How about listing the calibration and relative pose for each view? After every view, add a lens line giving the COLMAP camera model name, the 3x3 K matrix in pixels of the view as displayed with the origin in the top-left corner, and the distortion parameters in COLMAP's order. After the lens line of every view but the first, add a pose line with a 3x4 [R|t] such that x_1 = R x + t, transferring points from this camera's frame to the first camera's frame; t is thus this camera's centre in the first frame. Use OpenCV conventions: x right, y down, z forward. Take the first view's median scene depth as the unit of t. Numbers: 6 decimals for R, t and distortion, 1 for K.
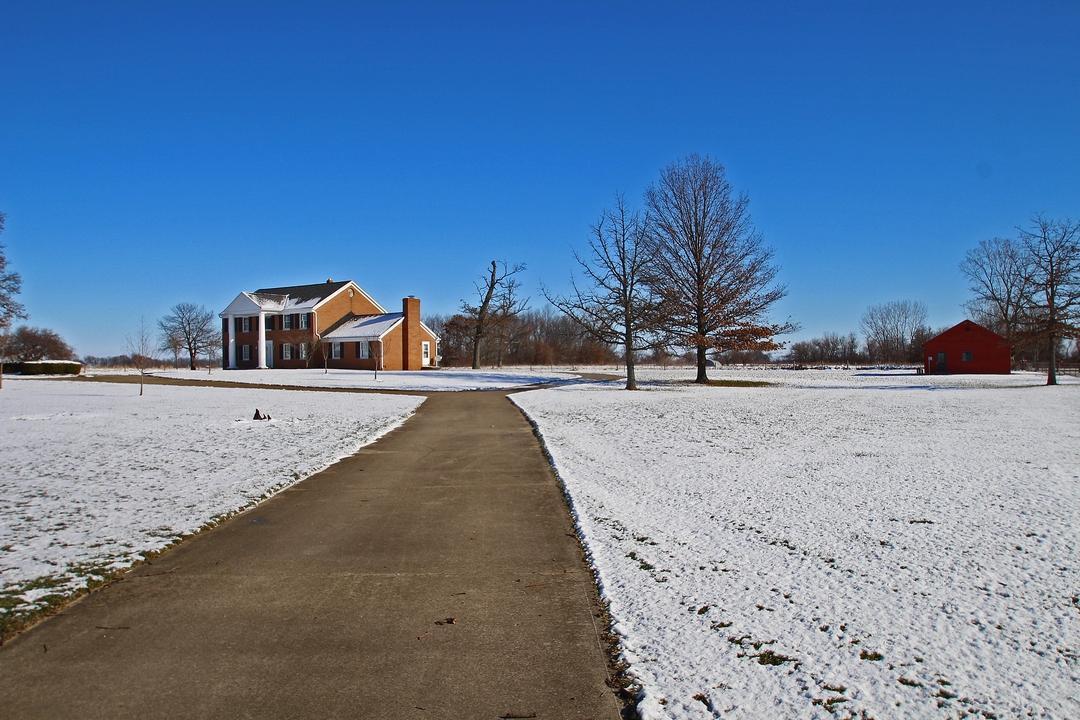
lens RADIAL K [[828.1, 0, 537.9], [0, 828.1, 369.5], [0, 0, 1]] dist [-0.055585, 0.000428]
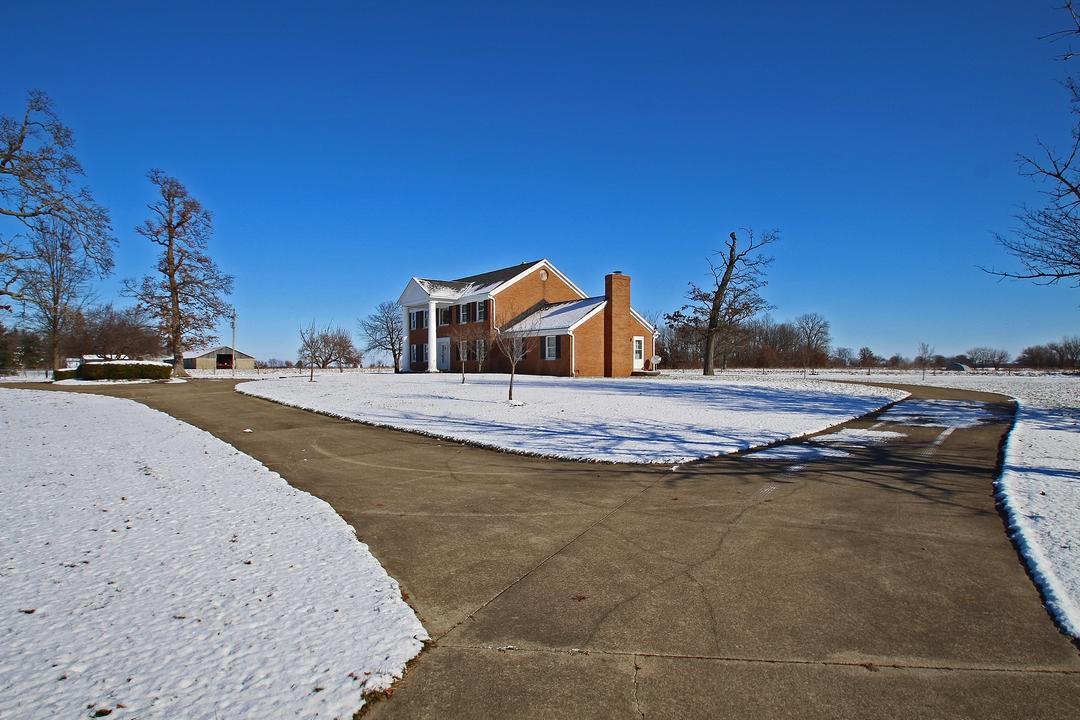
lens RADIAL K [[613.3, 0, 539.6], [0, 613.3, 372.9], [0, 0, 1]] dist [-0.021095, -0.001605]
pose [[0.946228, 0.008545, -0.323388, -0.044002], [-0.007000, 0.999958, 0.005939, -0.004665], [0.323425, -0.003355, 0.946248, 0.464388]]
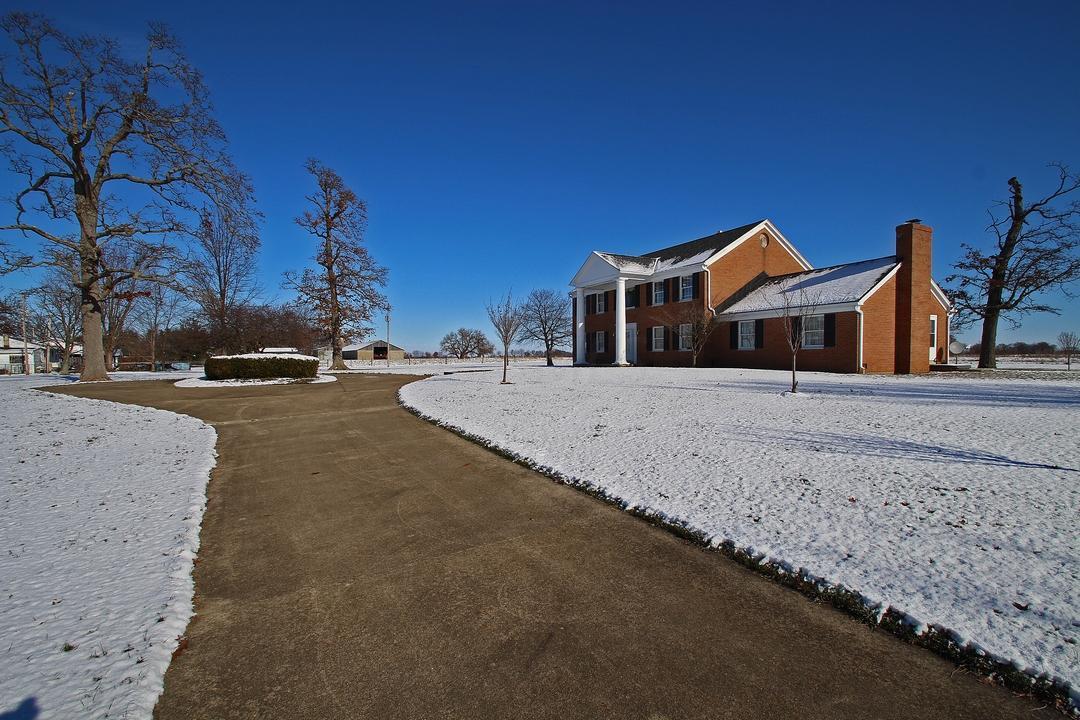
lens RADIAL K [[500.1, 0, 541.9], [0, 500.1, 369.3], [0, 0, 1]] dist [-0.000208, -0.005295]
pose [[0.880971, 0.013108, -0.472989, -0.199385], [-0.002099, 0.999715, 0.023796, -0.007083], [0.473166, -0.019970, 0.880747, 0.611515]]
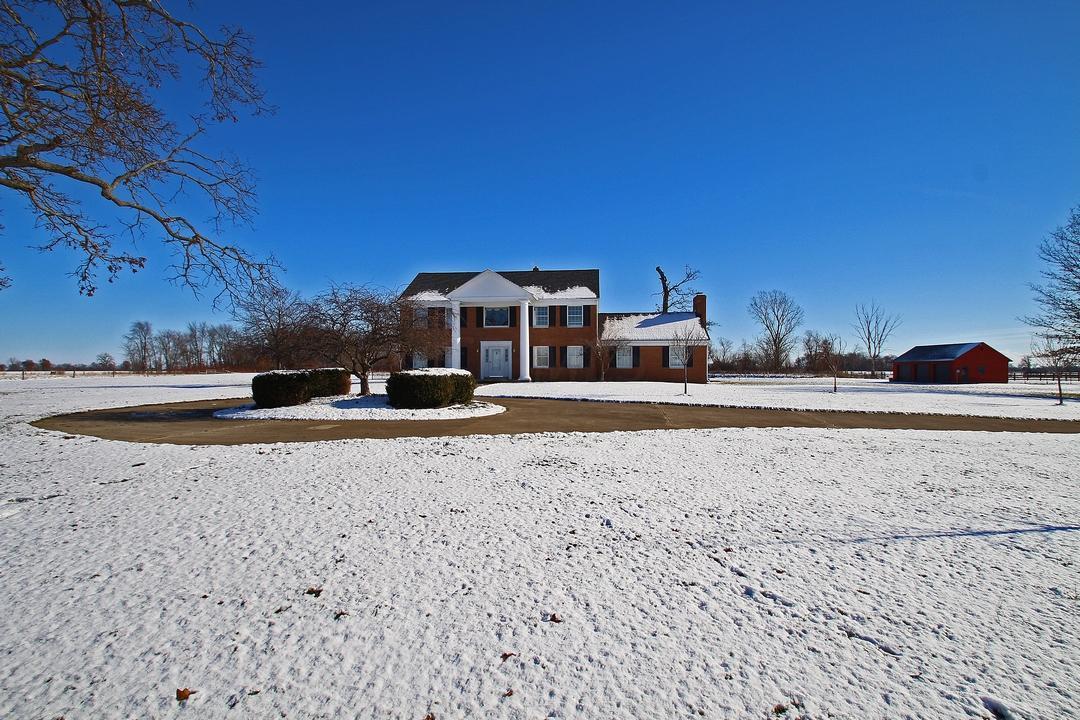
lens RADIAL K [[539.5, 0, 540.7], [0, 539.5, 362.0], [0, 0, 1]] dist [-0.003390, -0.000240]
pose [[0.882532, 0.013347, 0.470064, -0.530169], [-0.003043, 0.999738, -0.022673, -0.006614], [-0.470243, 0.018579, 0.882341, 0.579375]]
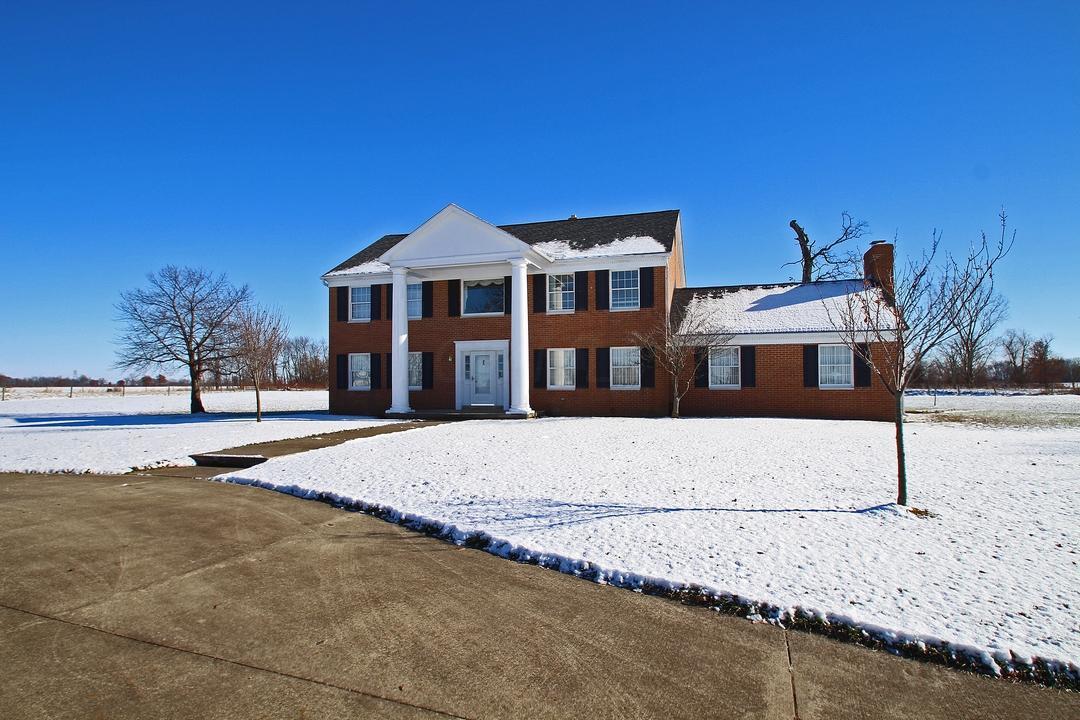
lens RADIAL K [[593.0, 0, 543.7], [0, 593.0, 369.1], [0, 0, 1]] dist [-0.014563, -0.002722]
pose [[0.955336, 0.009126, 0.295382, -0.395723], [0.000030, 0.999520, -0.030978, -0.013107], [-0.295523, 0.029603, 0.954877, 0.736478]]
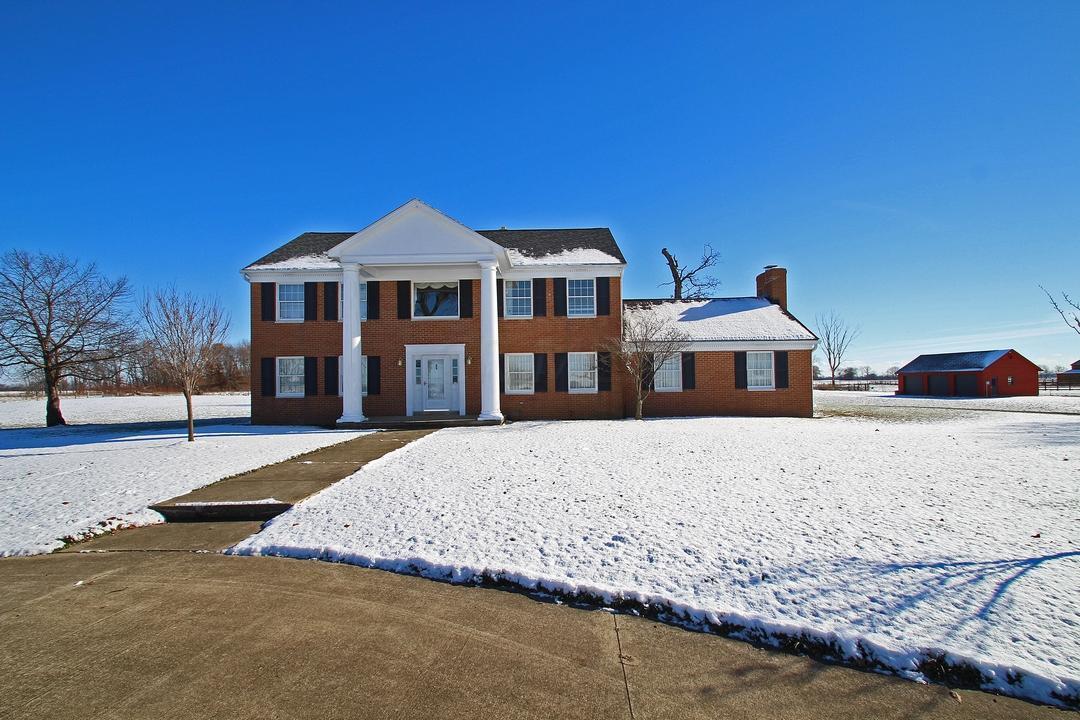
lens RADIAL K [[500.1, 0, 543.5], [0, 500.1, 365.8], [0, 0, 1]] dist [-0.000208, -0.005295]
pose [[0.832102, 0.013806, 0.554451, -0.428217], [0.010971, 0.999085, -0.041342, -0.015537], [-0.554515, 0.040484, 0.831189, 0.796008]]
